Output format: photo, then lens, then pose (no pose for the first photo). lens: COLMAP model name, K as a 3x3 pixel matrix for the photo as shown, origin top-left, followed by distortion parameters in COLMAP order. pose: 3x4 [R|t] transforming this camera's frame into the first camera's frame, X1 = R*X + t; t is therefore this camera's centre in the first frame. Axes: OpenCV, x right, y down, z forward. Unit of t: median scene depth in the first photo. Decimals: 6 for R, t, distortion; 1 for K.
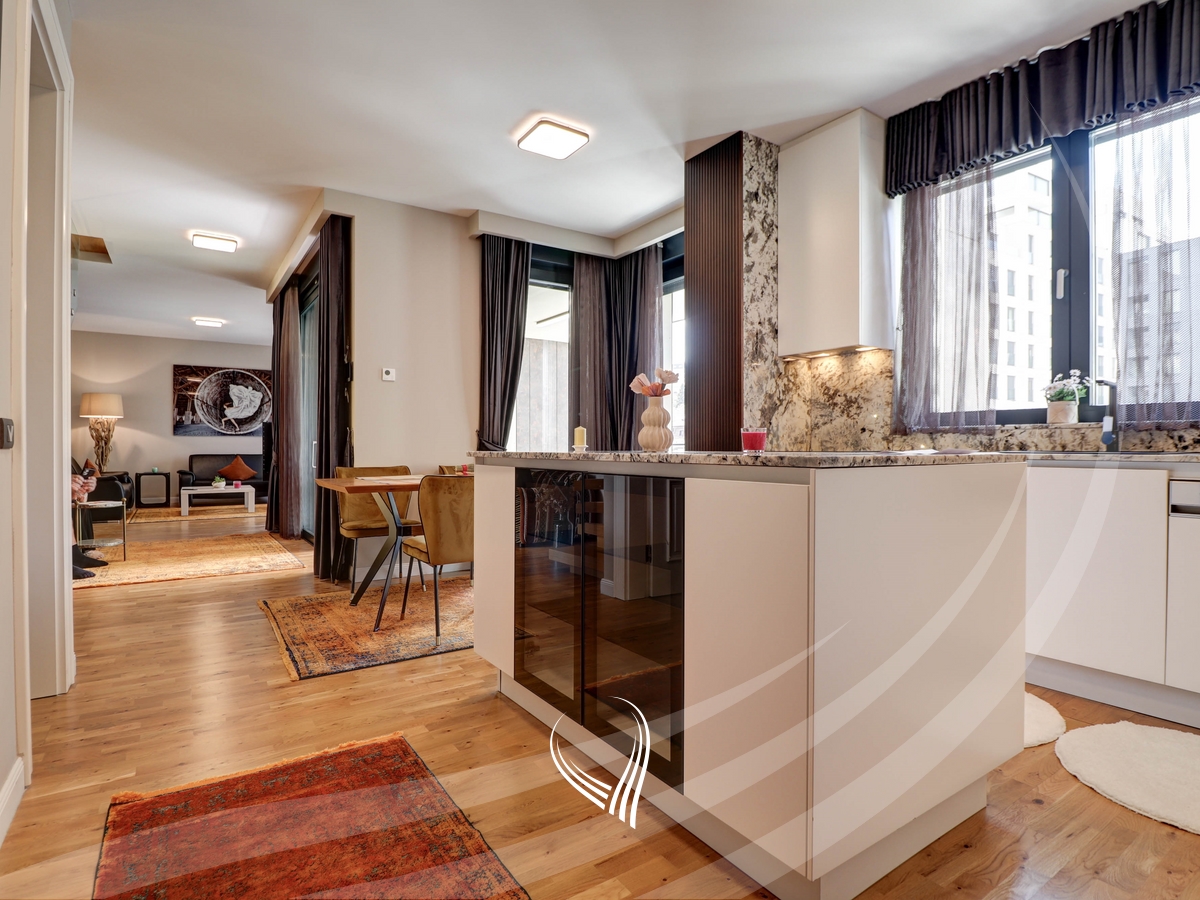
lens RADIAL K [[626.4, 0, 600.0], [0, 626.4, 450.0], [0, 0, 1]] dist [0.002462, -0.014741]
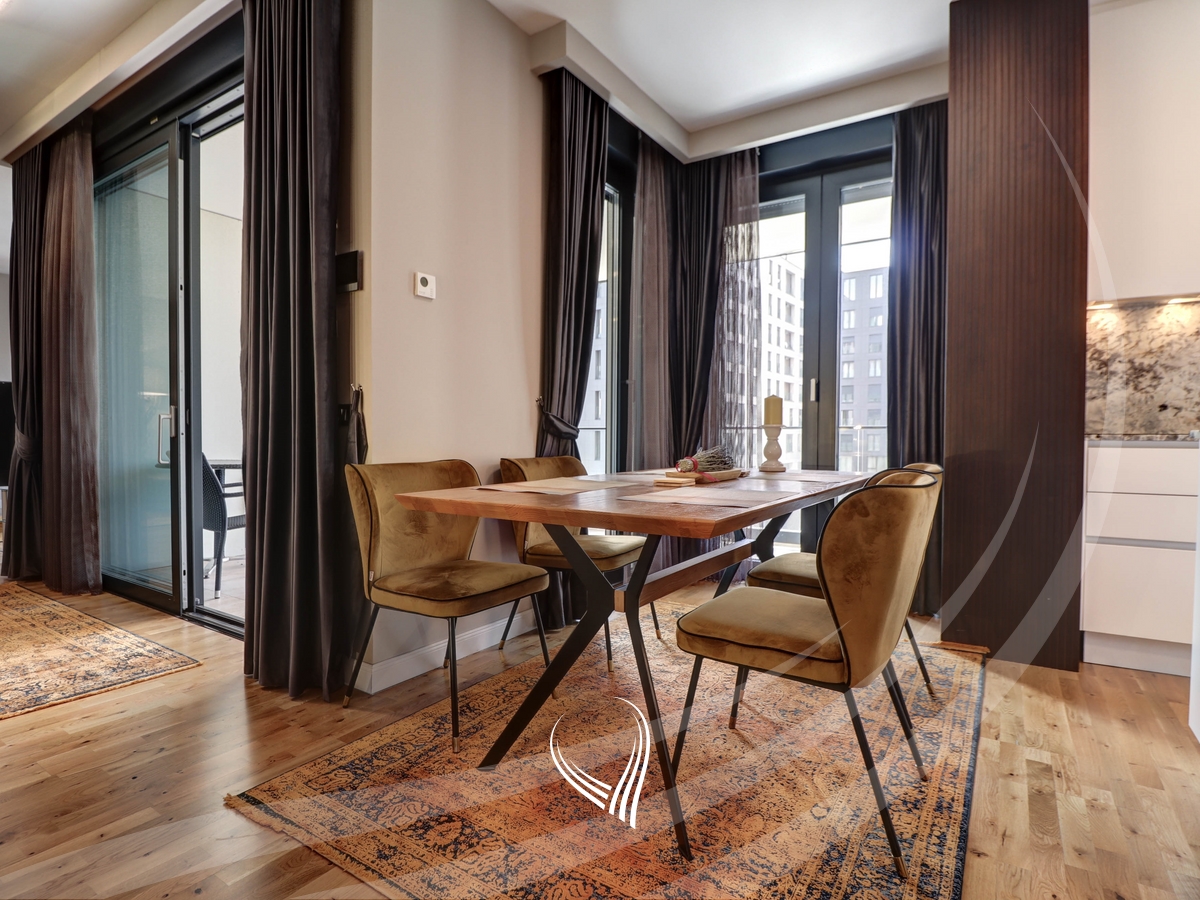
lens RADIAL K [[626.4, 0, 600.0], [0, 626.4, 450.0], [0, 0, 1]] dist [0.002462, -0.014741]
pose [[0.919596, -0.004163, 0.392844, -0.492098], [-0.003933, 0.999796, 0.019800, 0.007556], [-0.392846, -0.019753, 0.919392, 0.549645]]
